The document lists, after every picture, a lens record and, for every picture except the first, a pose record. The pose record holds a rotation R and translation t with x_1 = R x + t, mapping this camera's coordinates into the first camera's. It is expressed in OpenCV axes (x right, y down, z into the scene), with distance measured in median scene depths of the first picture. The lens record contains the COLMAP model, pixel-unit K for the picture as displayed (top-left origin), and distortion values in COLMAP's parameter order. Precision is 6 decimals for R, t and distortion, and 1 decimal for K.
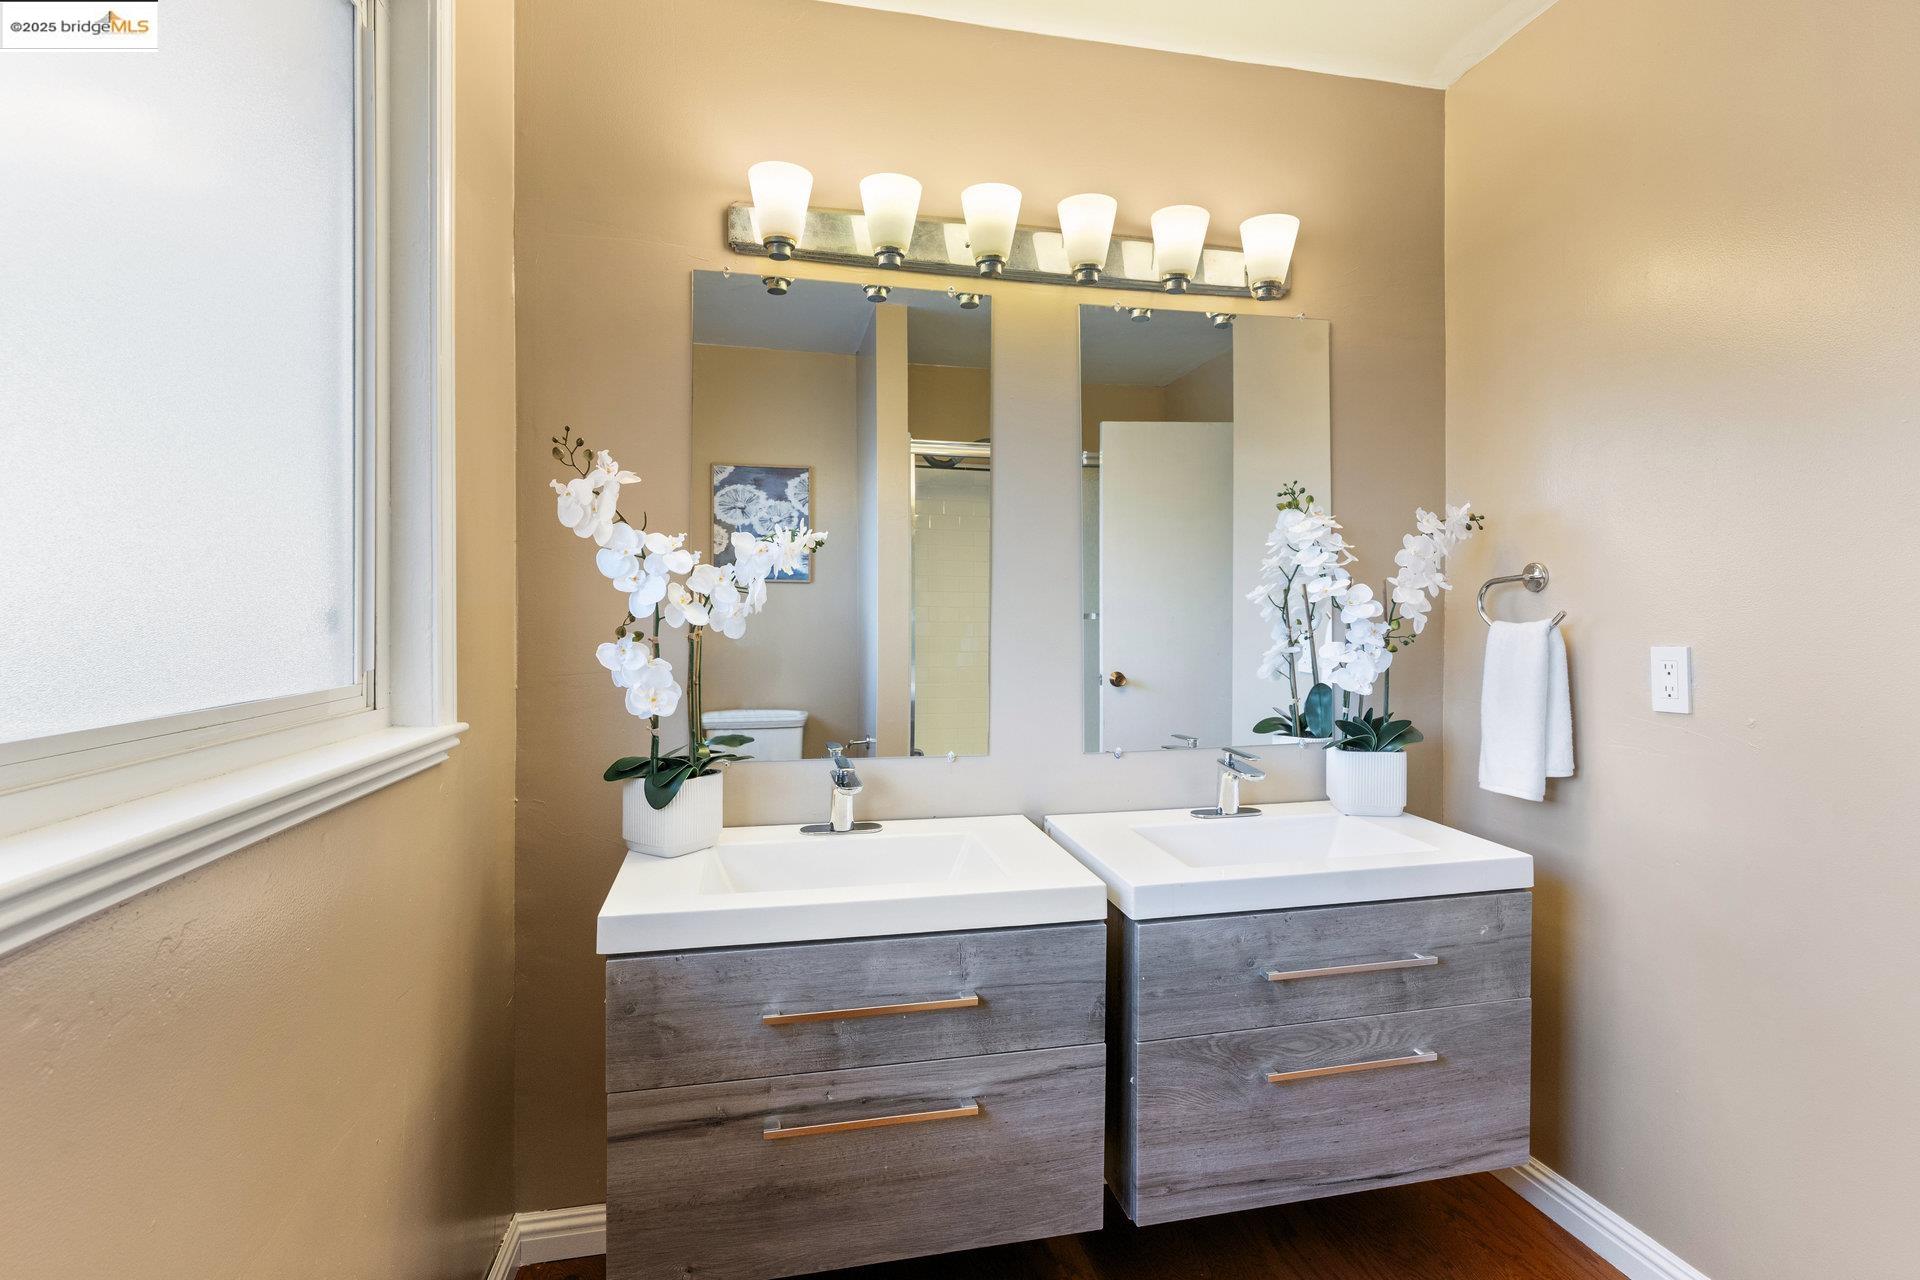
lens RADIAL K [[951.6, 0, 959.0], [0, 951.6, 631.3], [0, 0, 1]] dist [0.000877, -0.000129]
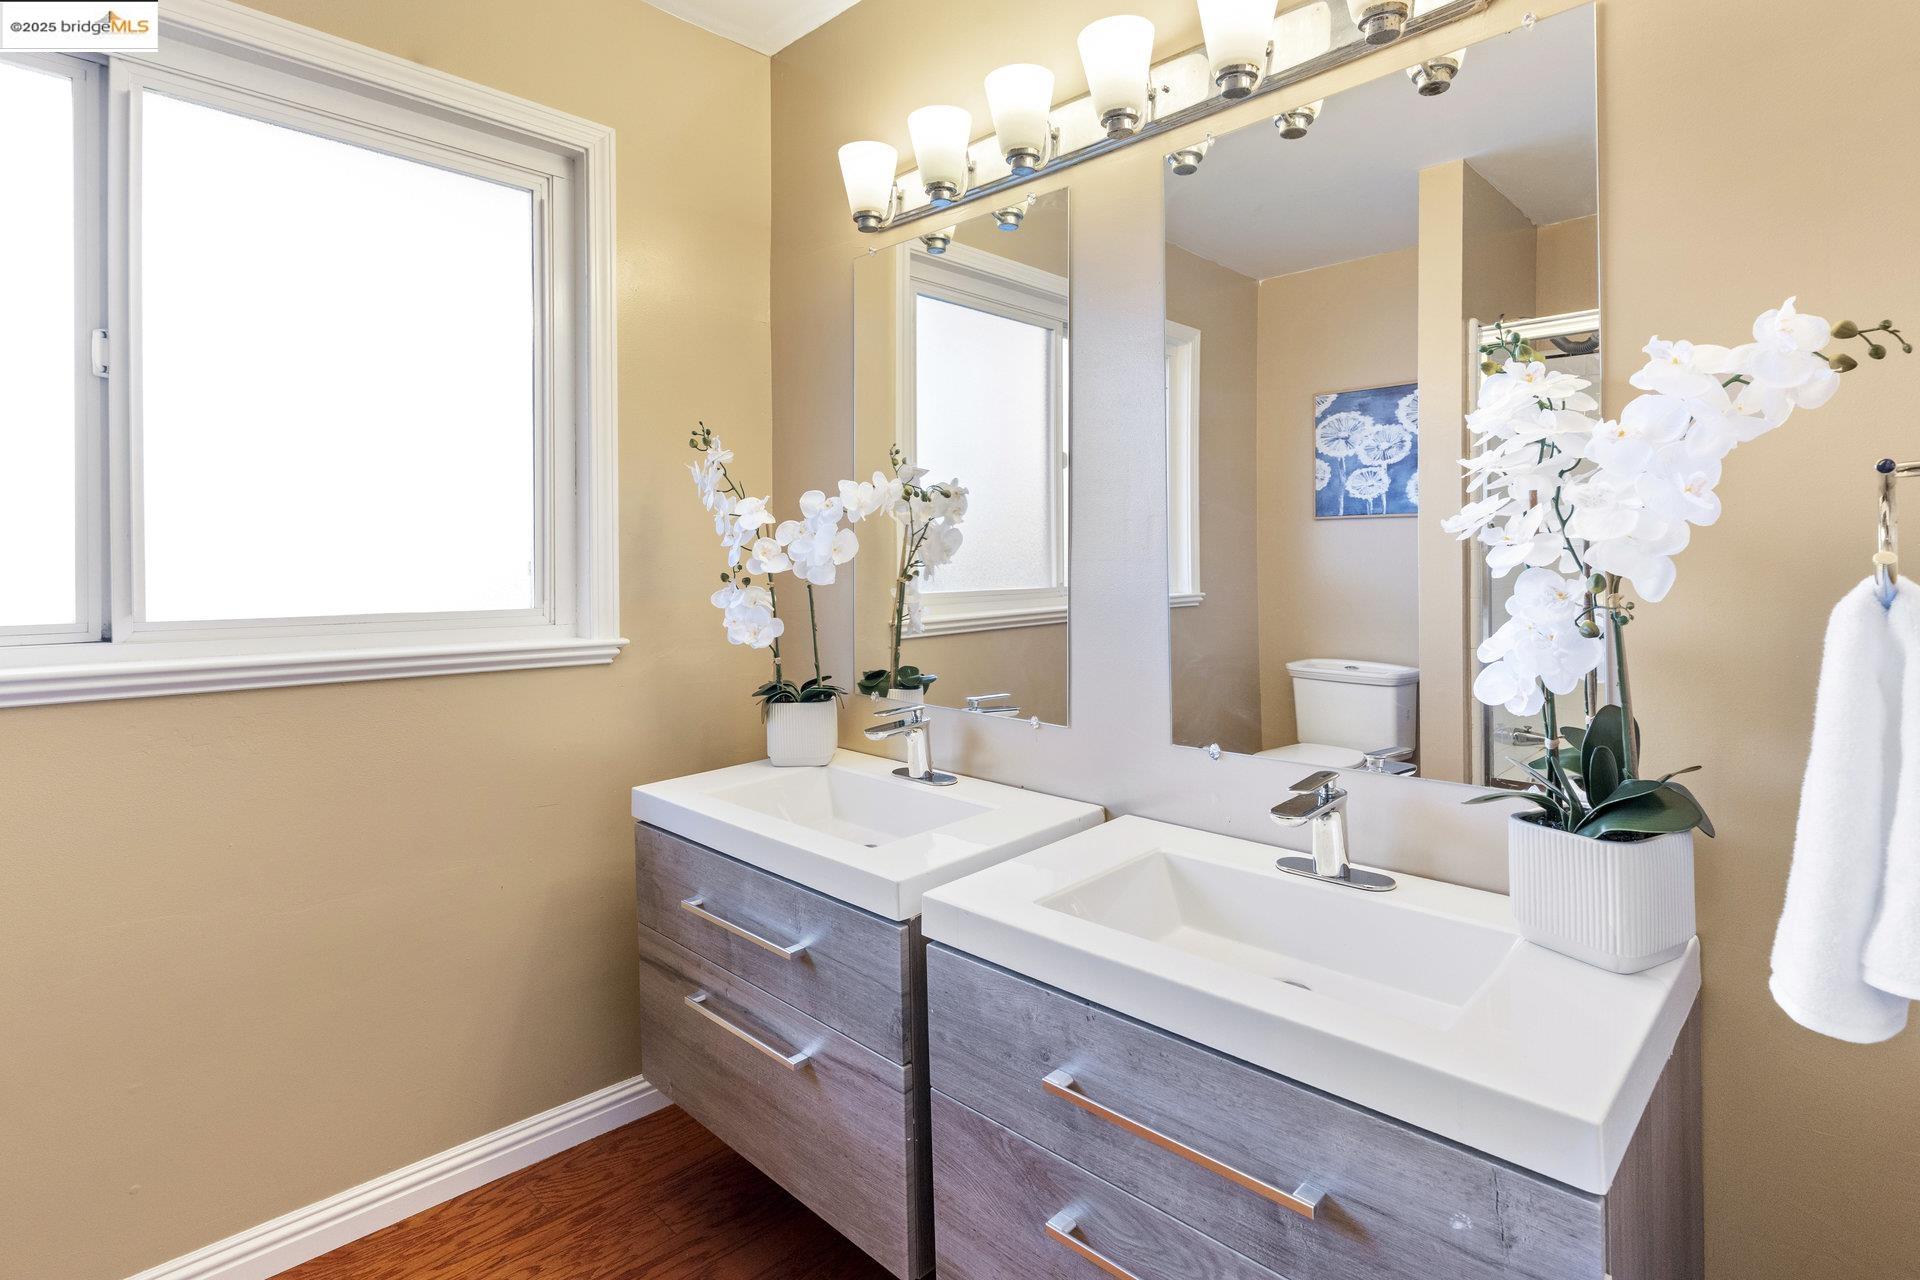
lens RADIAL K [[920.4, 0, 962.2], [0, 920.4, 567.8], [0, 0, 1]] dist [-0.001339, 0.000078]
pose [[0.562514, 0.004210, -0.826777, 0.819679], [-0.003572, 0.999990, 0.002661, -0.016491], [0.826780, 0.001456, 0.562523, 0.550871]]
